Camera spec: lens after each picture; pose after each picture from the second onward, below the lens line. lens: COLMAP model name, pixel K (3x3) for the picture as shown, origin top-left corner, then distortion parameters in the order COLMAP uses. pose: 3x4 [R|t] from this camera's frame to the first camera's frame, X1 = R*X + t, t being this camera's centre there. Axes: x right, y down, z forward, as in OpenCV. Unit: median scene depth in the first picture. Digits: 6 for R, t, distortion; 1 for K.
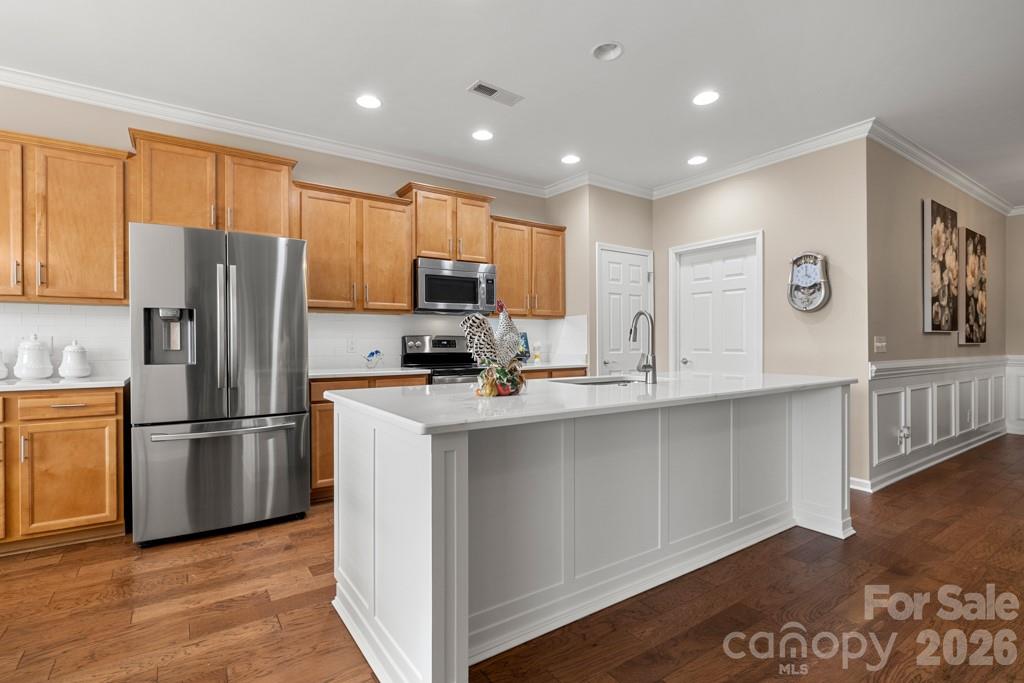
lens RADIAL K [[491.5, 0, 512.7], [0, 491.5, 347.4], [0, 0, 1]] dist [-0.004144, -0.000154]
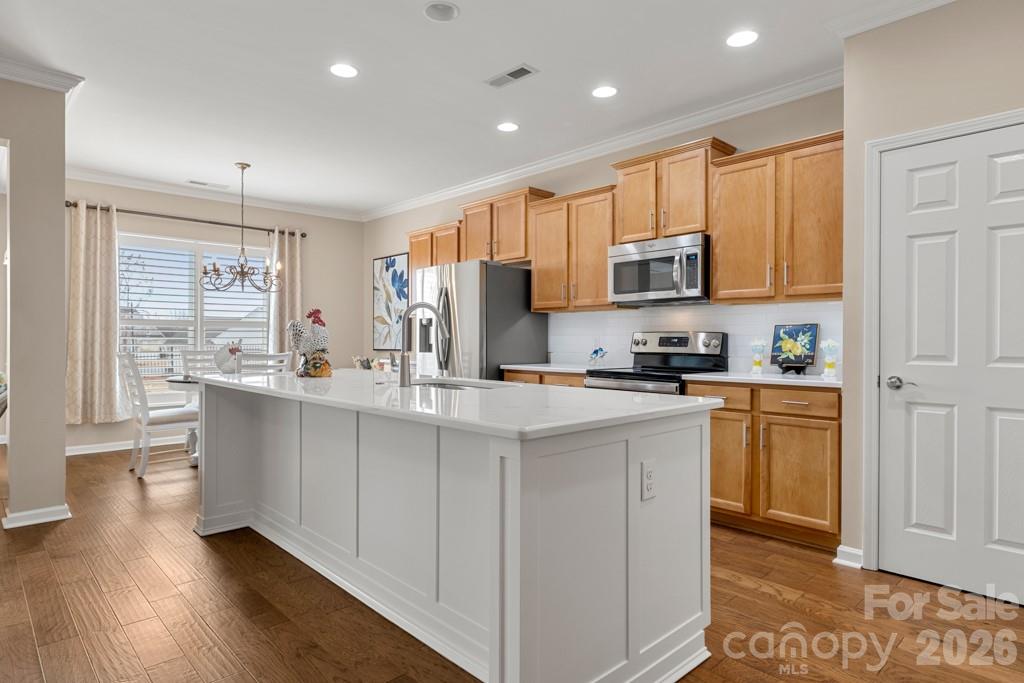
lens RADIAL K [[627.7, 0, 512.0], [0, 627.7, 341.5], [0, 0, 1]] dist [0.049966, -0.000045]
pose [[0.169910, 0.005231, -0.985446, 0.852157], [-0.014505, 0.999891, 0.002807, -0.007150], [0.985353, 0.013817, 0.169968, 0.587093]]
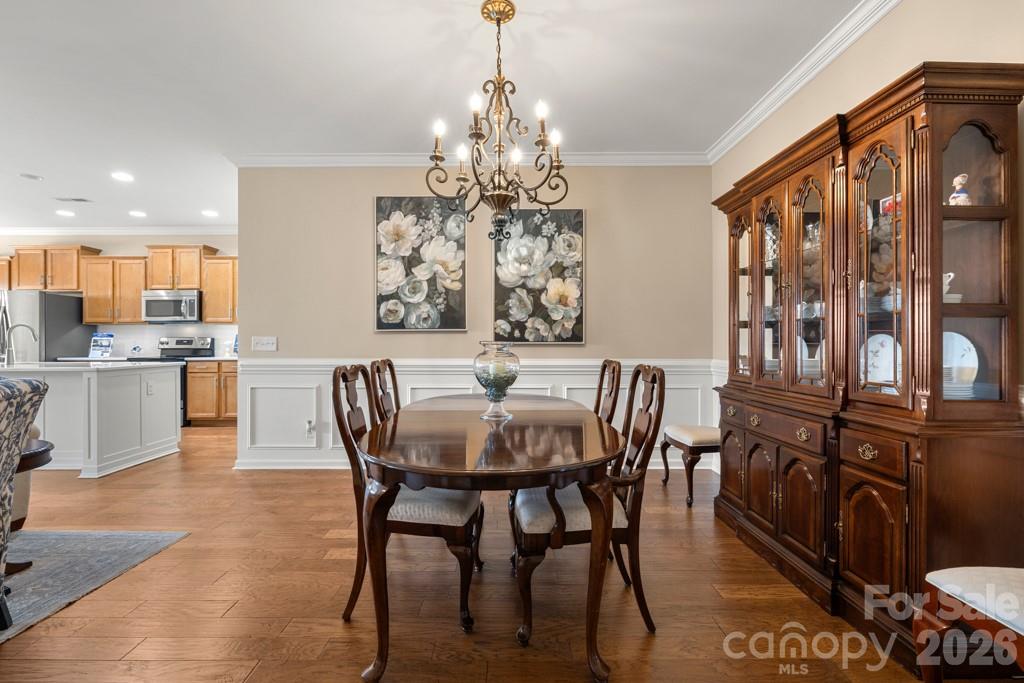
lens RADIAL K [[466.7, 0, 513.0], [0, 466.7, 337.1], [0, 0, 1]] dist [-0.002584, -0.000324]
pose [[0.826232, -0.005018, -0.563308, 1.598500], [-0.004979, 0.999856, -0.016210, -0.005503], [0.563308, 0.016198, 0.826088, 0.381762]]
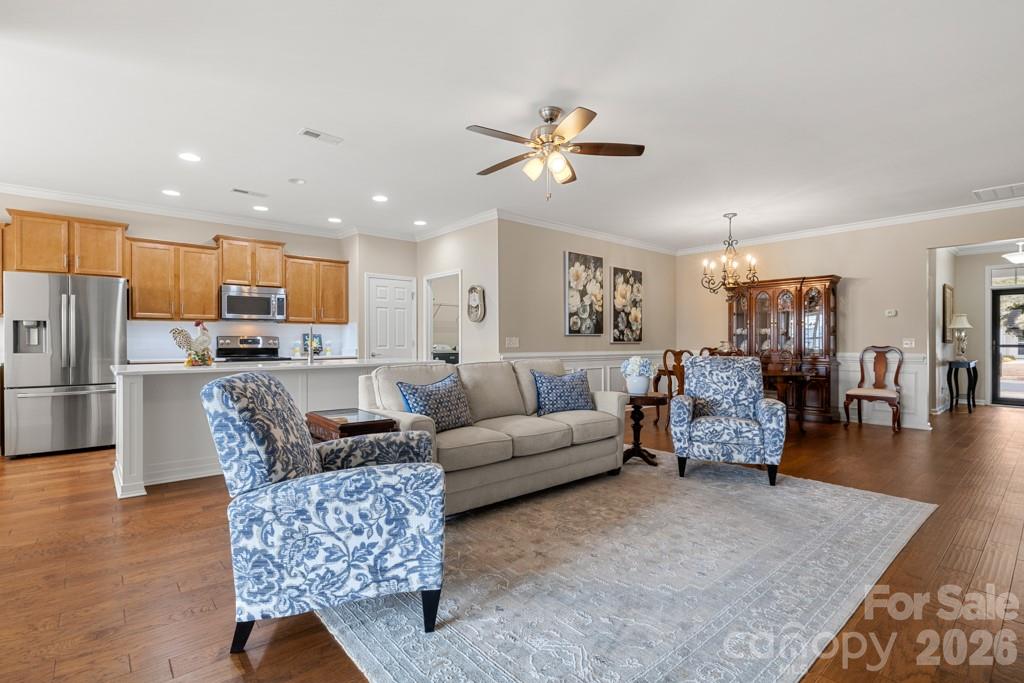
lens RADIAL K [[490.1, 0, 512.0], [0, 490.1, 341.5], [0, 0, 1]] dist [-0.002556, 0.000247]
pose [[0.993392, 0.001704, 0.114757, 0.486376], [-0.000636, 0.999956, -0.009340, 0.005348], [-0.114768, 0.009205, 0.993350, -0.557347]]
